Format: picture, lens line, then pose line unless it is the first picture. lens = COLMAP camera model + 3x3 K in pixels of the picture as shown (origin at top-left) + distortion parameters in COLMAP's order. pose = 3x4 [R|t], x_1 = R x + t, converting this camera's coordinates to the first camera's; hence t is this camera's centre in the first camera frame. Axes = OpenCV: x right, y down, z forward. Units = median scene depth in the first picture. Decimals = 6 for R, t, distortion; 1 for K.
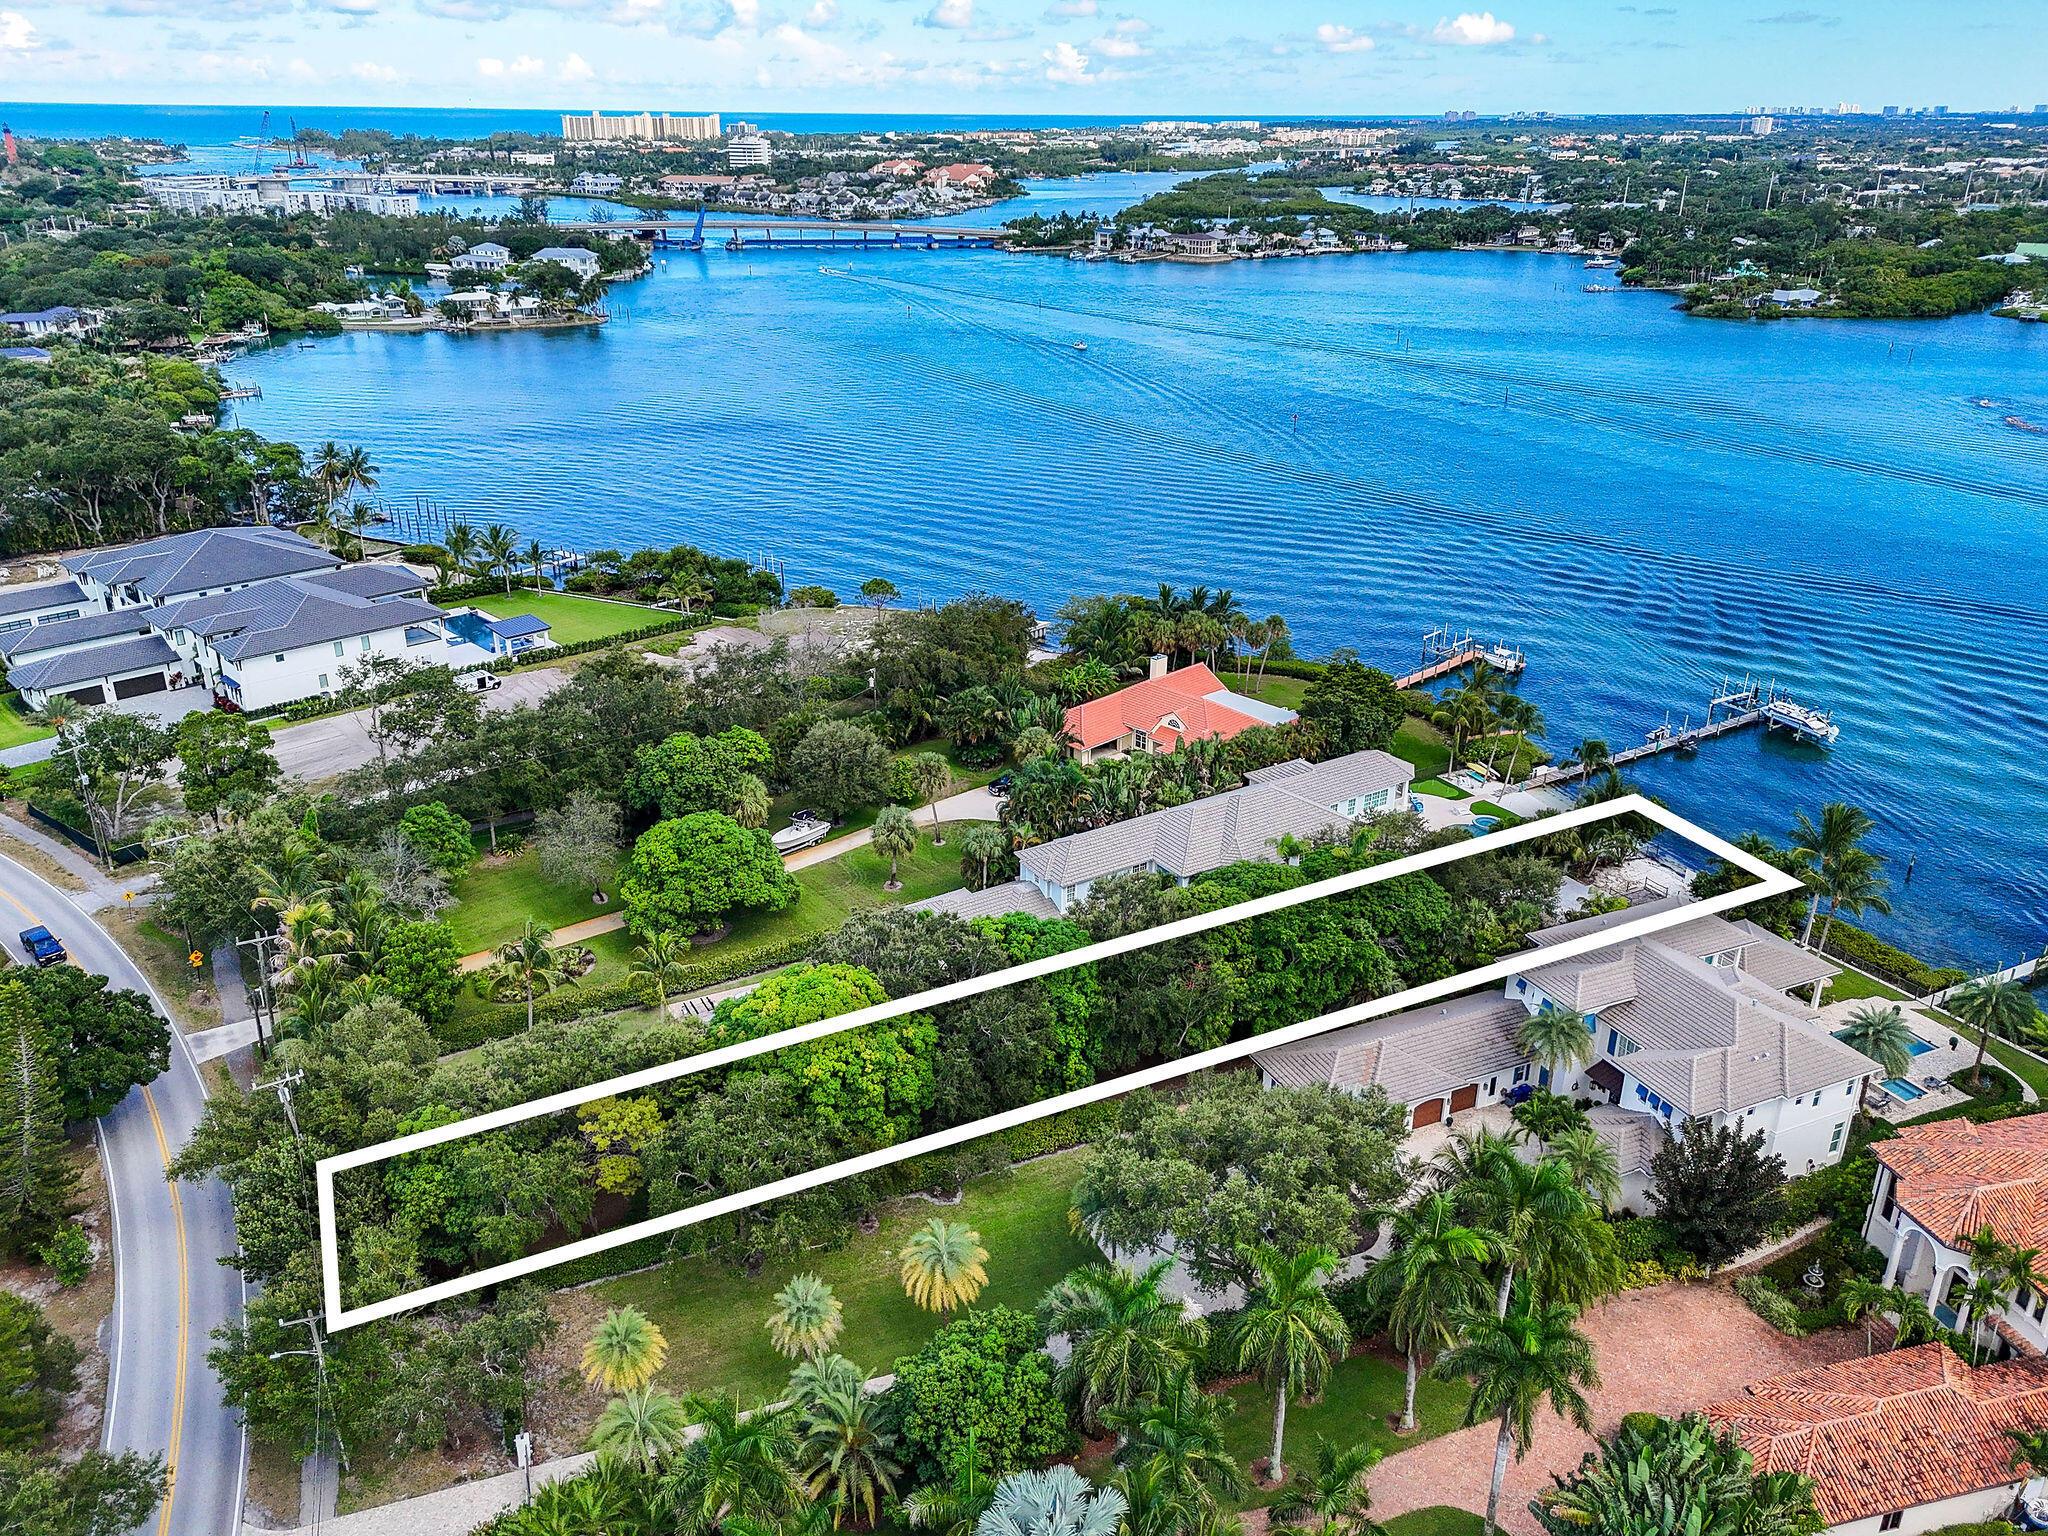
lens RADIAL K [[1517.9, 0, 1025.4], [0, 1517.9, 747.7], [0, 0, 1]] dist [0.070221, -0.056215]
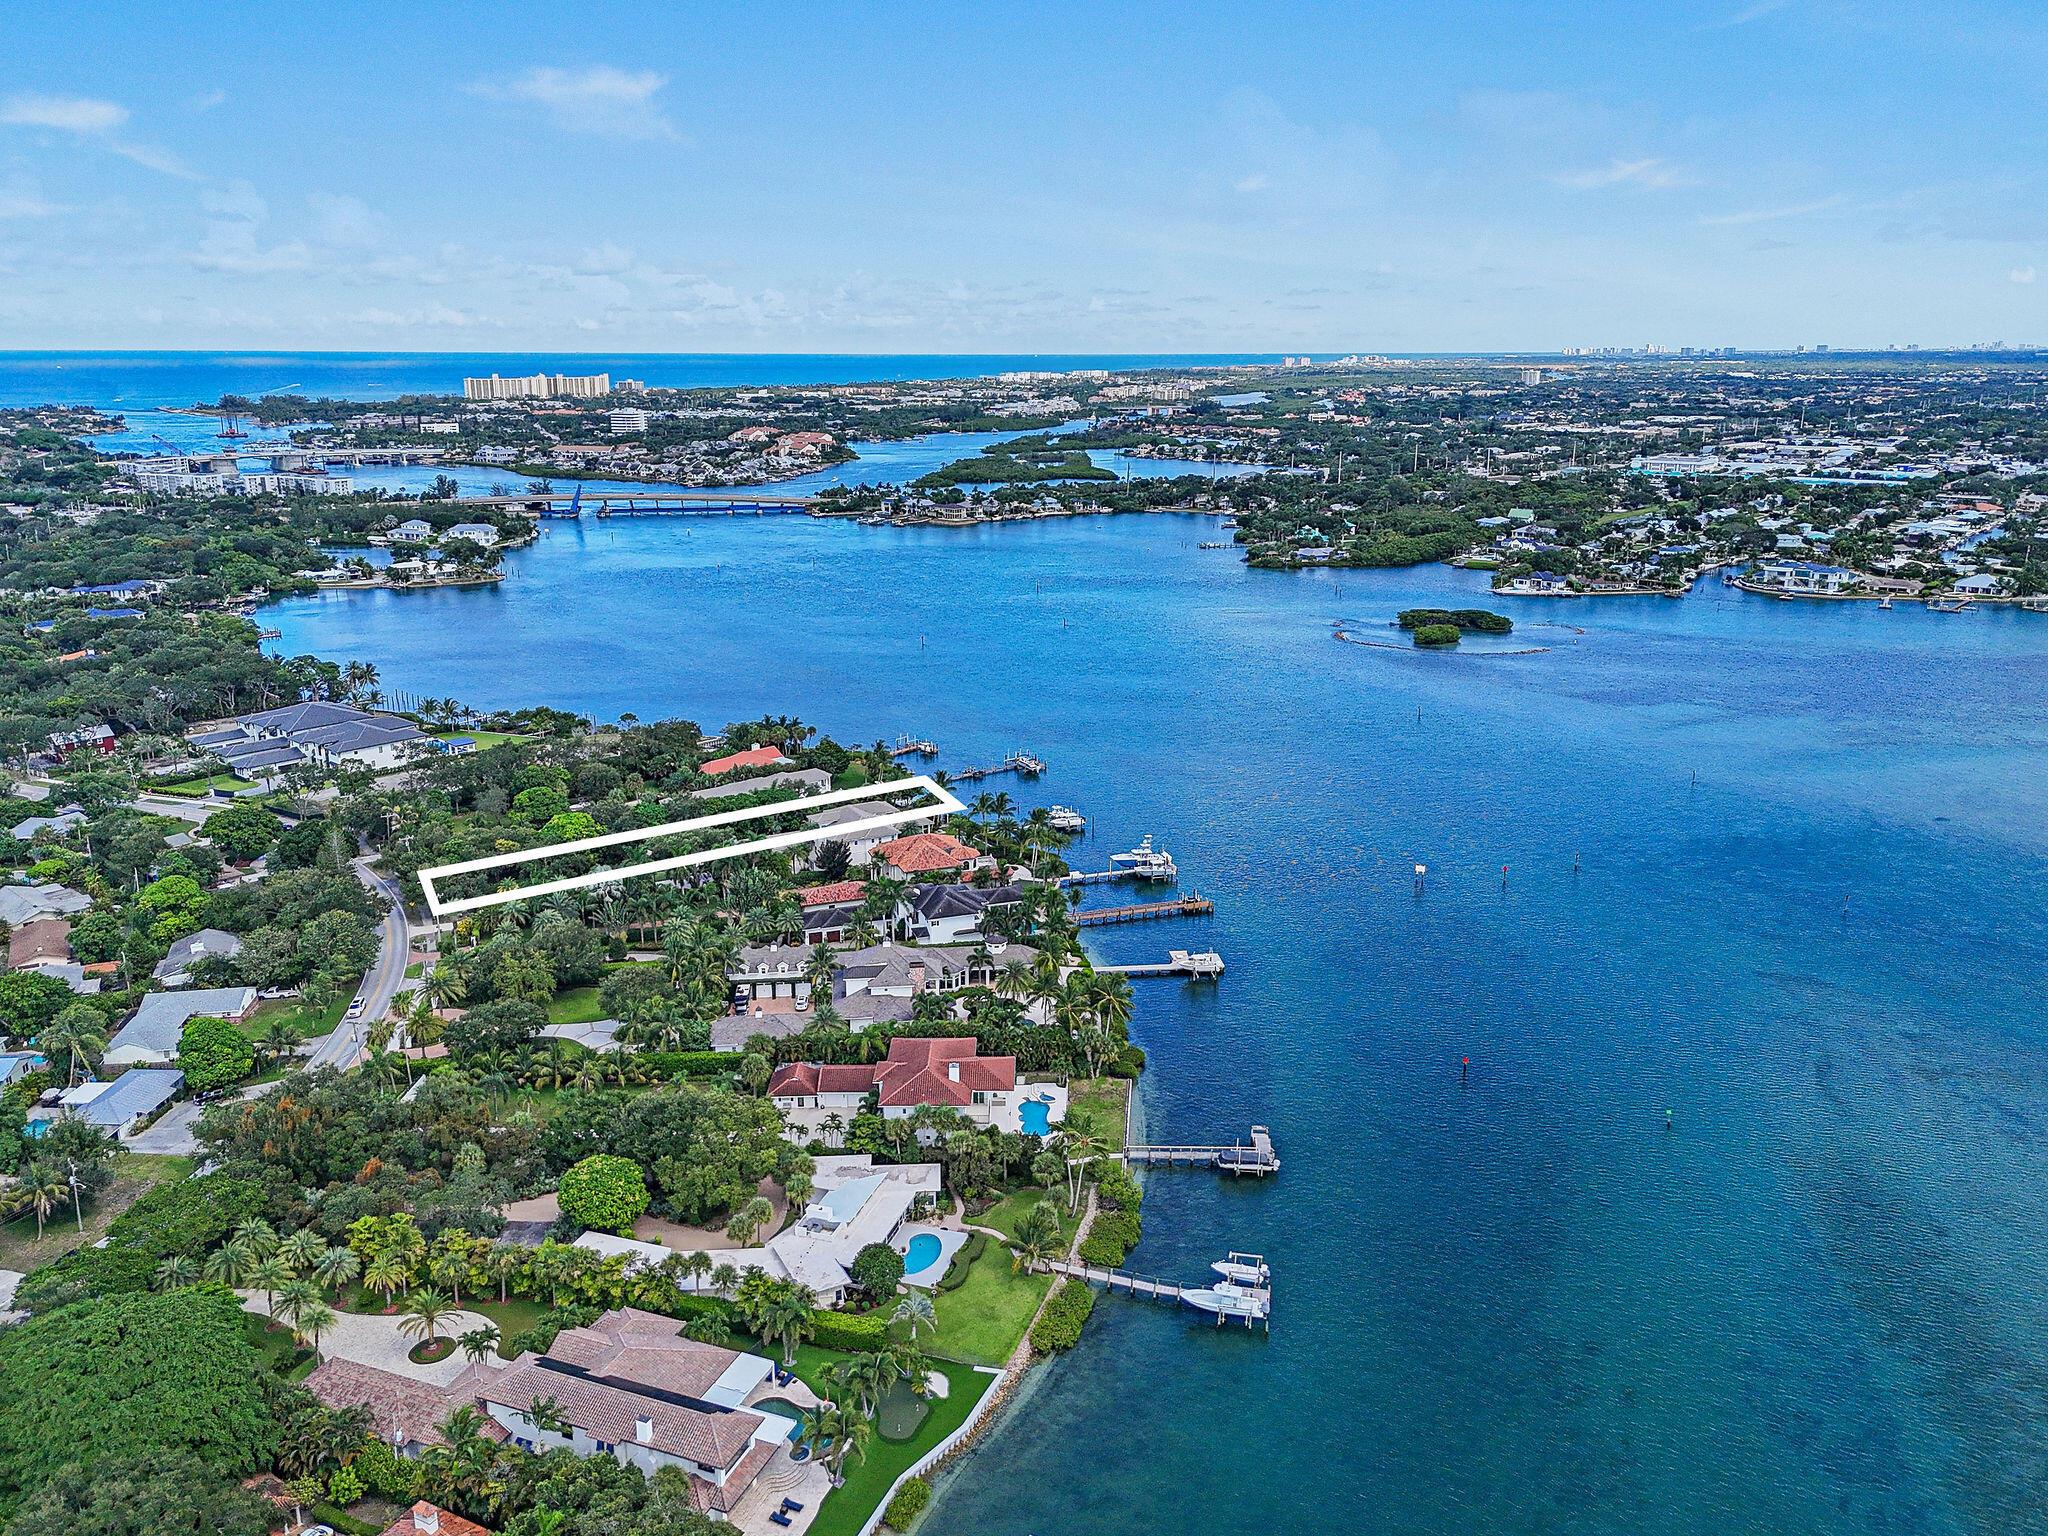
lens RADIAL K [[1517.9, 0, 1026.9], [0, 1517.9, 787.1], [0, 0, 1]] dist [0.070221, -0.056215]
pose [[0.997538, -0.024639, 0.065657, 0.096054], [0.031900, 0.993203, -0.111942, 0.075539], [-0.062453, 0.113761, 0.991543, -0.354226]]
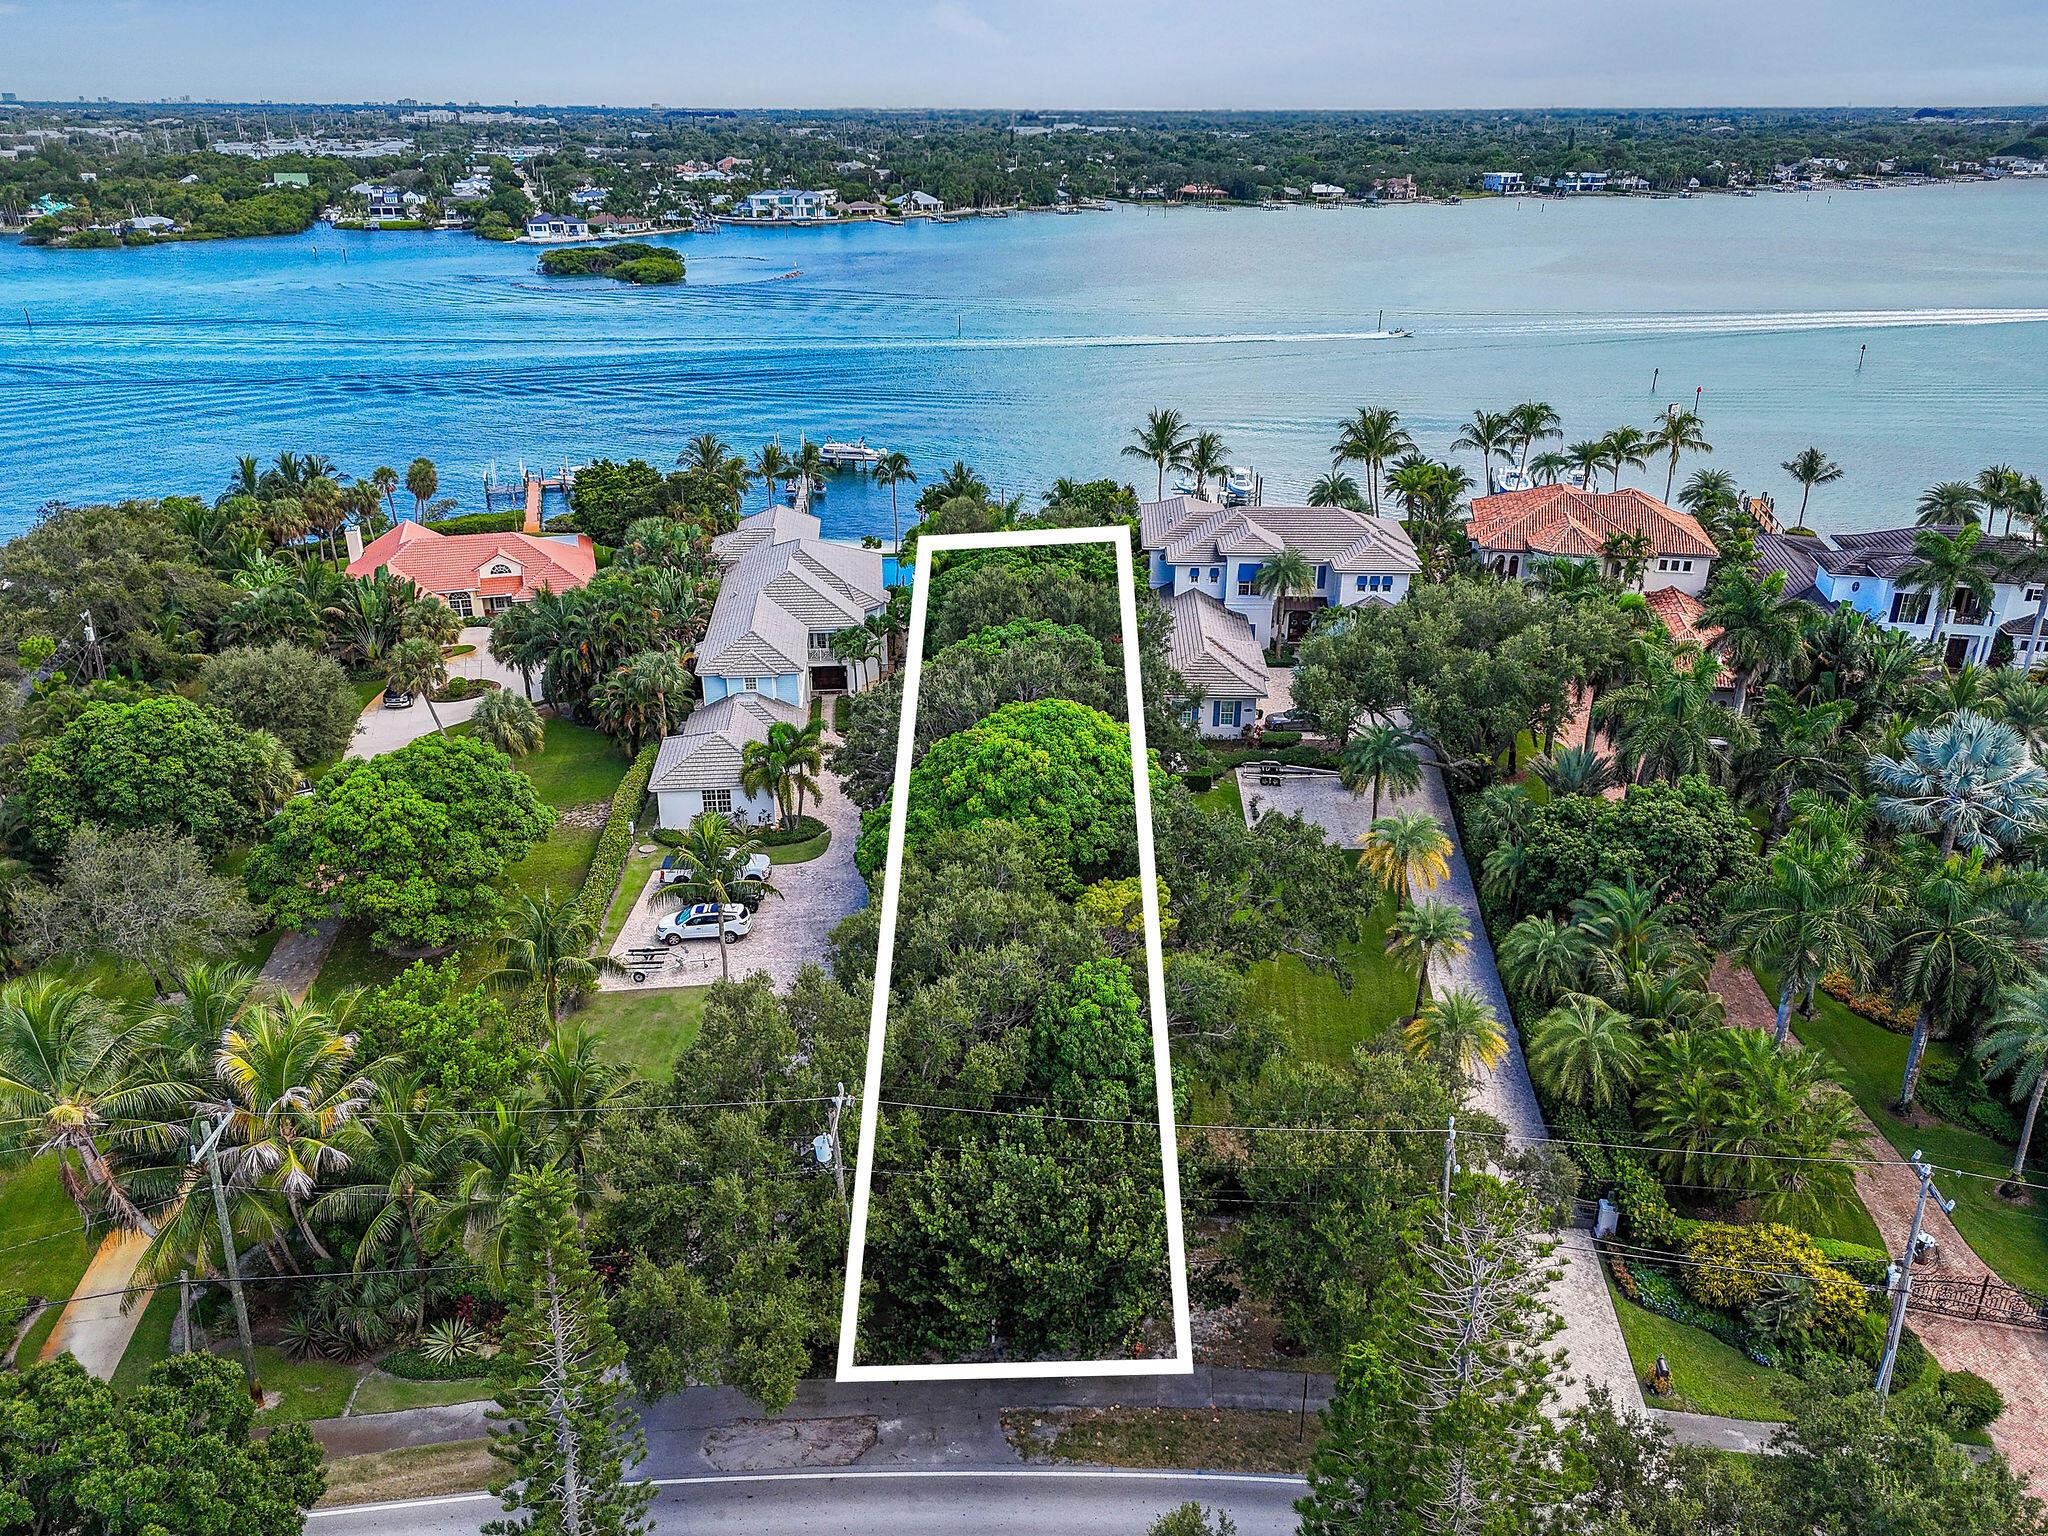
lens RADIAL K [[1517.9, 0, 1023.3], [0, 1517.9, 754.0], [0, 0, 1]] dist [0.070221, -0.056215]
pose [[0.459469, -0.347792, 0.817269, -0.119804], [0.342412, 0.918382, 0.198317, 0.002036], [-0.819538, 0.188722, 0.541056, 0.090330]]
